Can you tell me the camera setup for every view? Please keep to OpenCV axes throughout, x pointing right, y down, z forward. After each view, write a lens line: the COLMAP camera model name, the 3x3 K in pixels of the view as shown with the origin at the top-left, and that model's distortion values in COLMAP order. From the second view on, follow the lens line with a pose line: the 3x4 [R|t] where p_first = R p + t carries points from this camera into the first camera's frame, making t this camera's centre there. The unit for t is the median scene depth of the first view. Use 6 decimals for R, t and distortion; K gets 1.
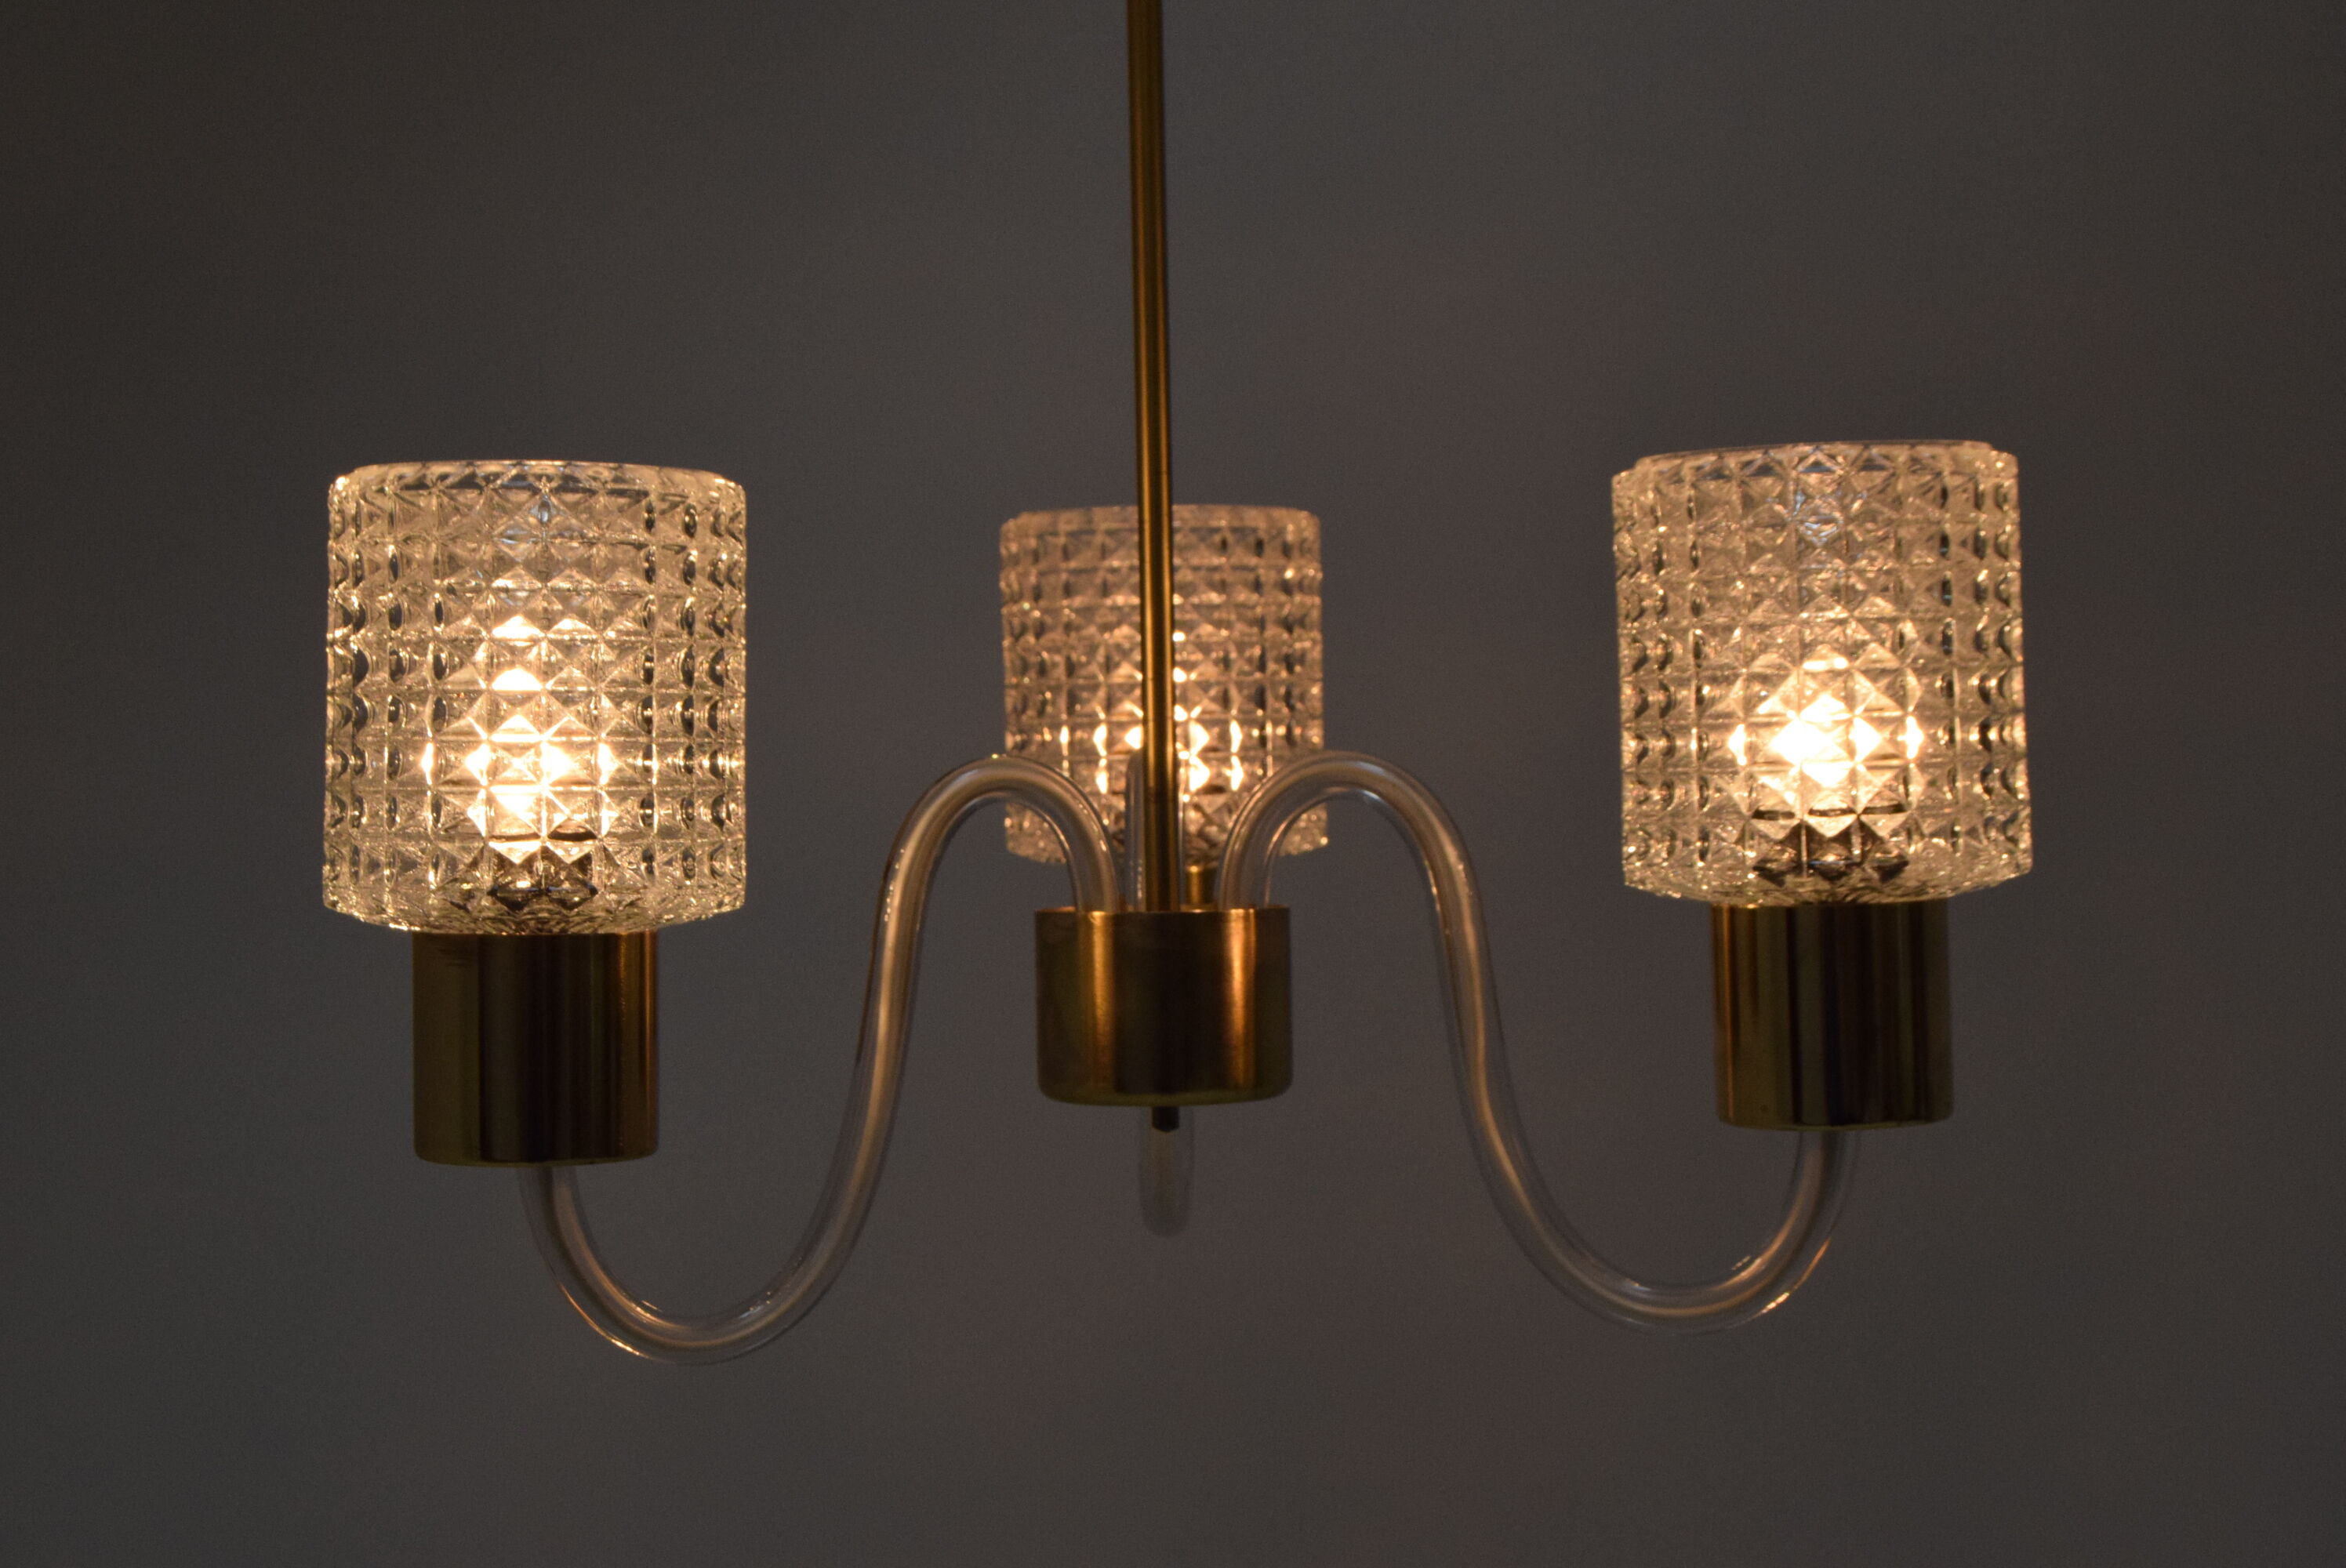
lens RADIAL K [[3919.8, 0, 1186.9], [0, 3919.8, 740.4], [0, 0, 1]] dist [-0.006037, 0.030530]
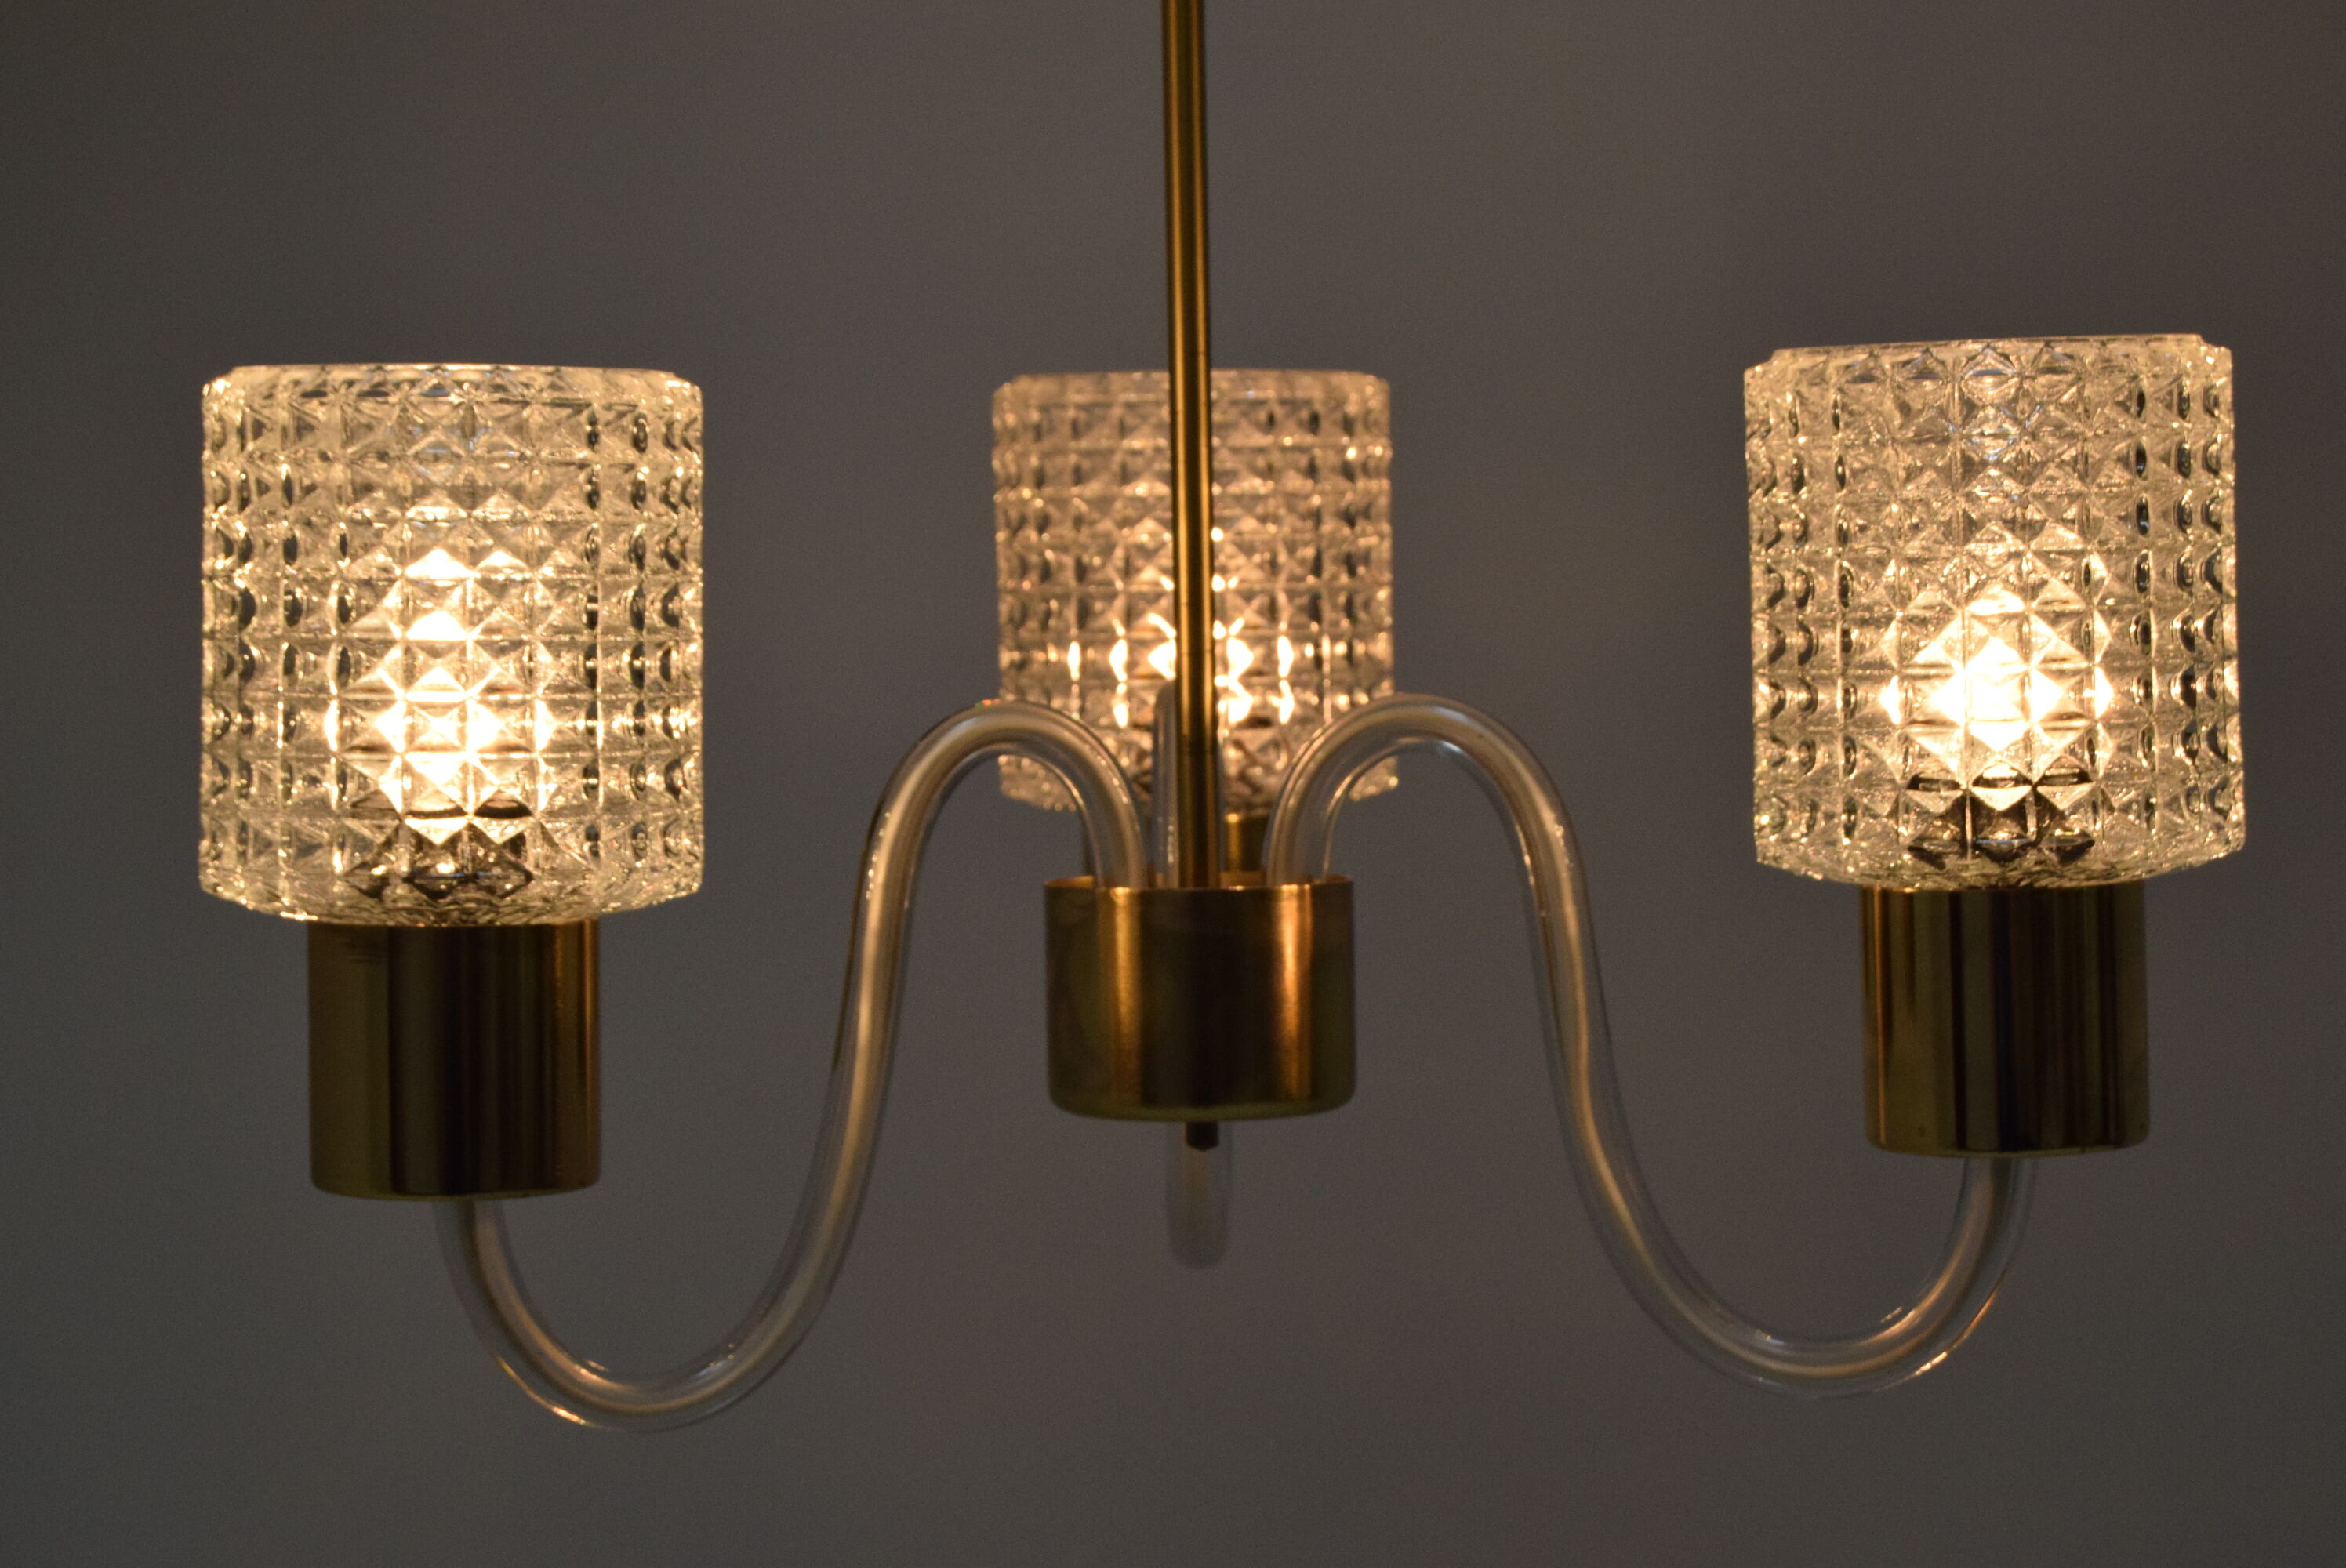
lens RADIAL K [[5314.5, 0, 1173.0], [0, 5314.5, 784.0], [0, 0, 1]] dist [0.017736, 0.173782]
pose [[0.999987, 0.001275, -0.004883, -0.007038], [-0.001061, 0.999043, 0.043717, -0.030122], [0.004934, -0.043711, 0.999032, -0.133576]]
